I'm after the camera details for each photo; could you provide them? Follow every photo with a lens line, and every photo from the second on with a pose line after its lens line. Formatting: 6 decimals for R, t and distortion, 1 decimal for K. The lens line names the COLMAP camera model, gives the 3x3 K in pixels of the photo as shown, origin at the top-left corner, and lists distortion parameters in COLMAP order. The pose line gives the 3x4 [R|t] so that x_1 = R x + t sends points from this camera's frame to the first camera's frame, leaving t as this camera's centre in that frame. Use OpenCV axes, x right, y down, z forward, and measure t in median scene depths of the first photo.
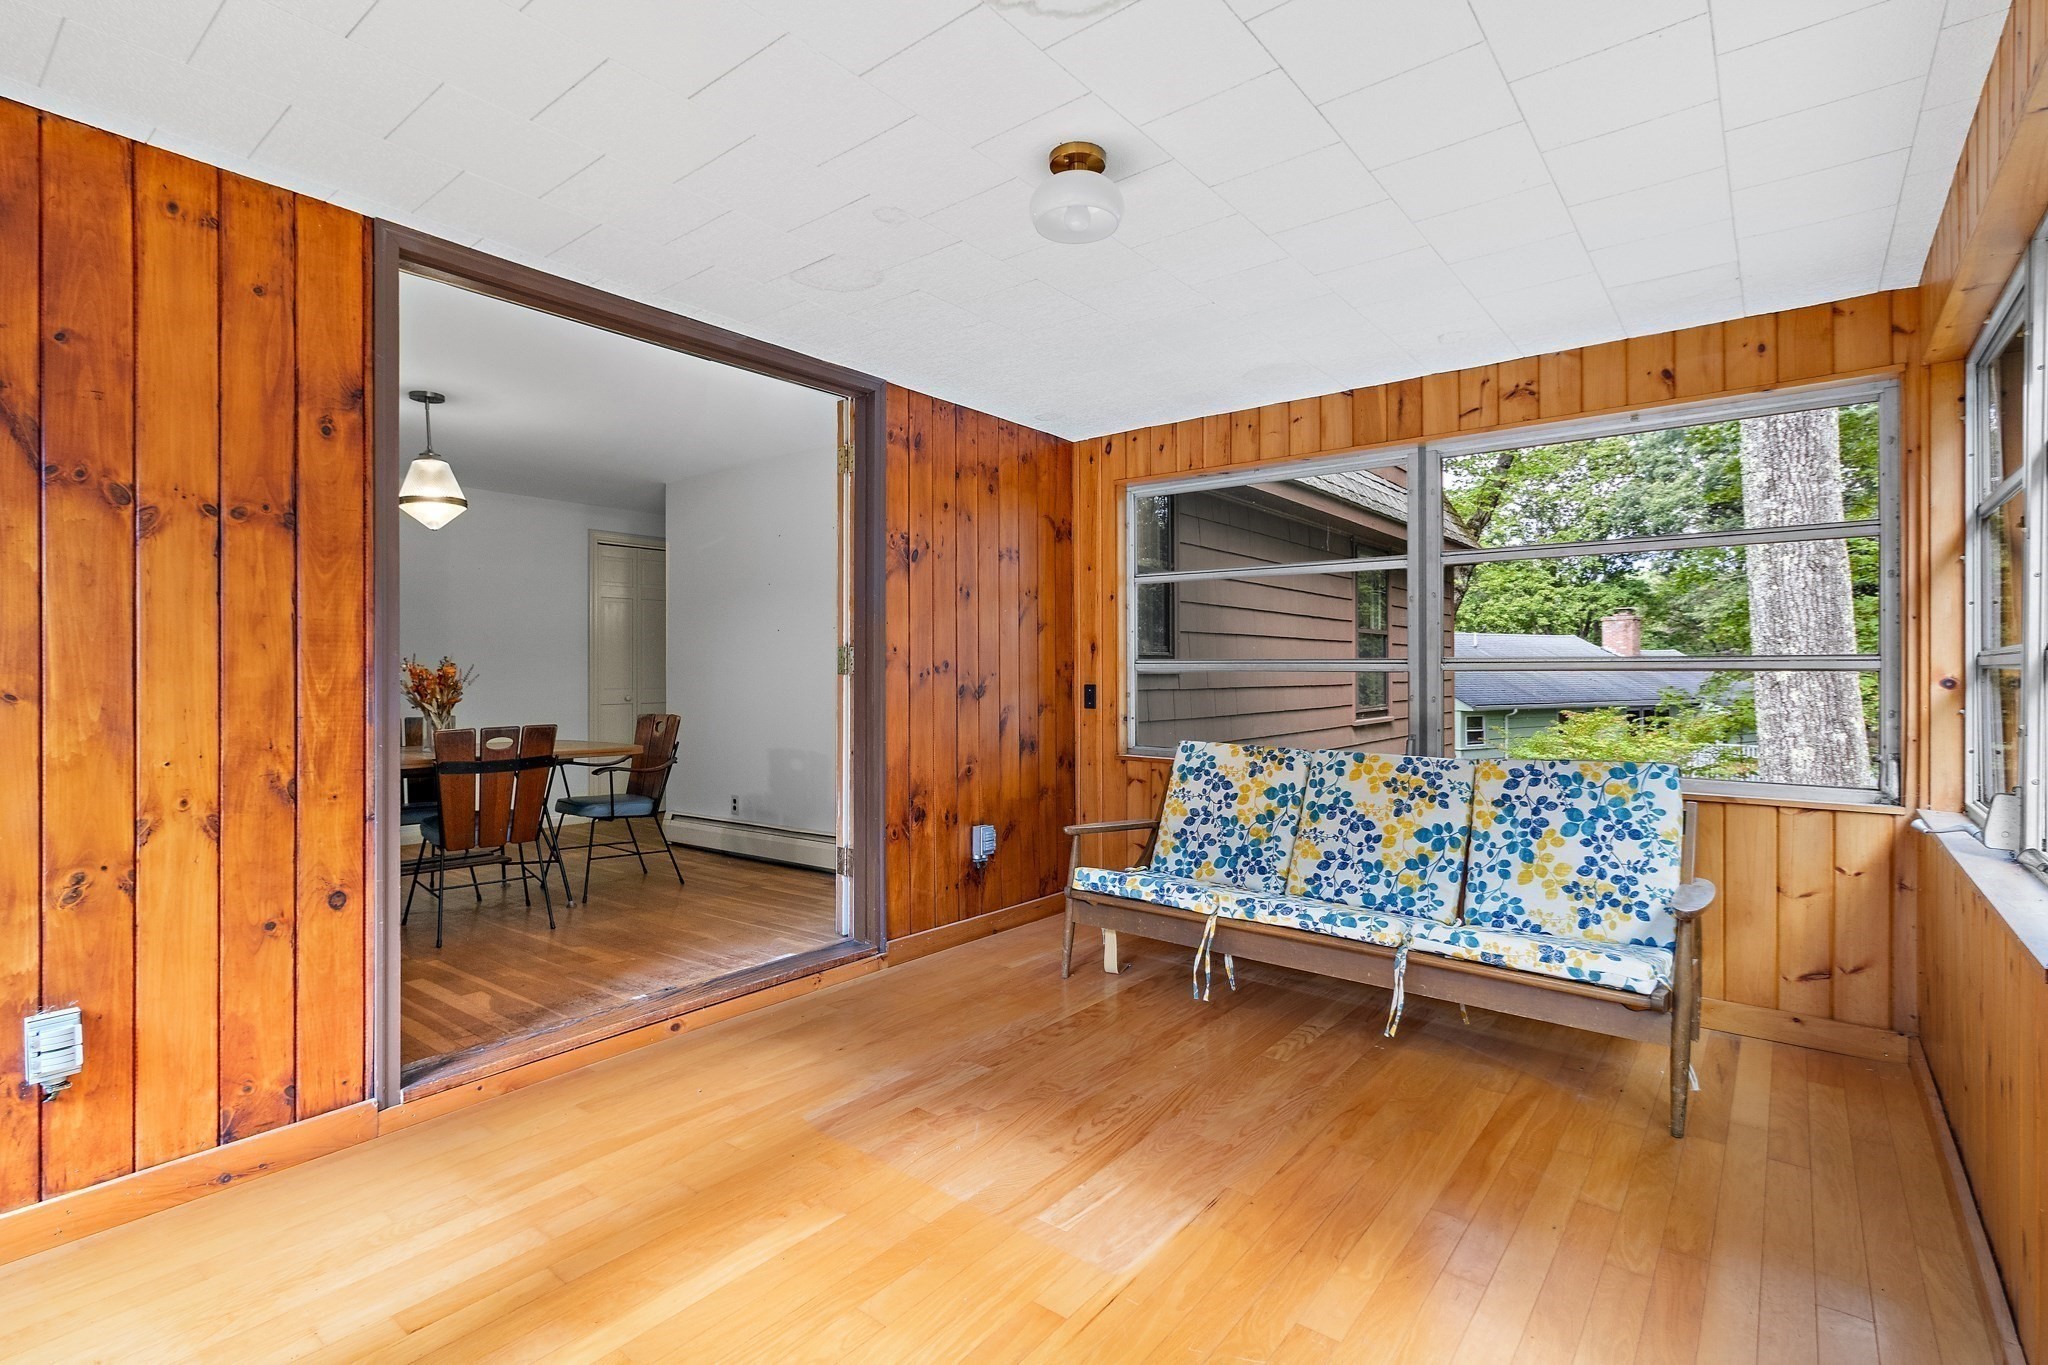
lens RADIAL K [[961.7, 0, 1025.6], [0, 961.7, 667.1], [0, 0, 1]] dist [0.001813, 0.000325]
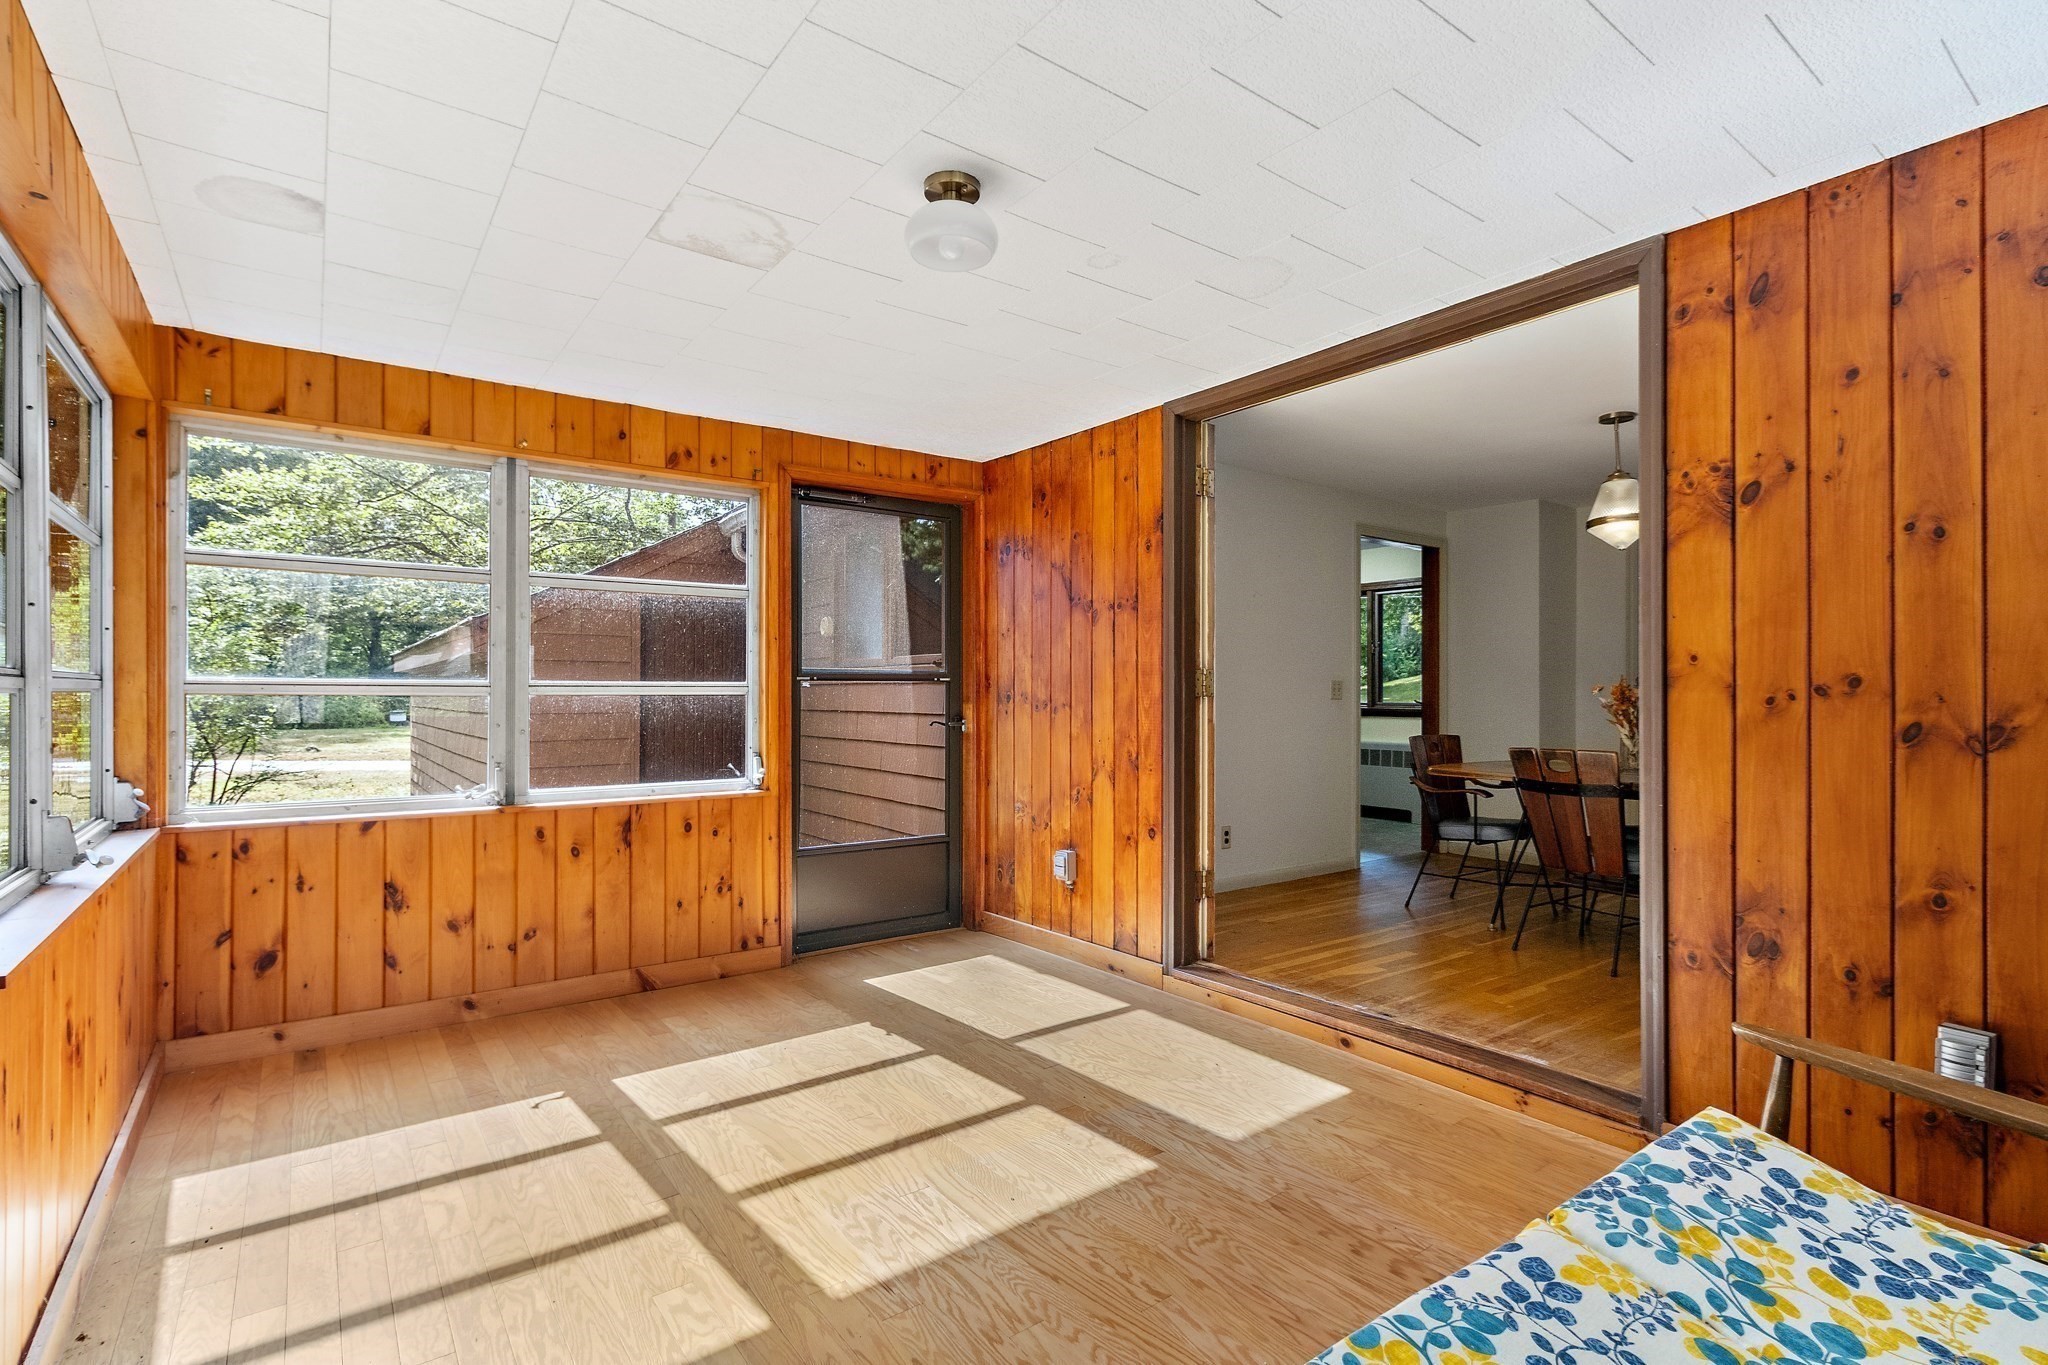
lens RADIAL K [[961.5, 0, 1028.6], [0, 961.5, 693.5], [0, 0, 1]] dist [0.003137, -0.000080]
pose [[-0.252785, 0.000692, -0.967522, 0.636568], [0.003577, 0.999994, -0.000220, 0.002993], [0.967516, -0.003517, -0.252785, 0.840313]]
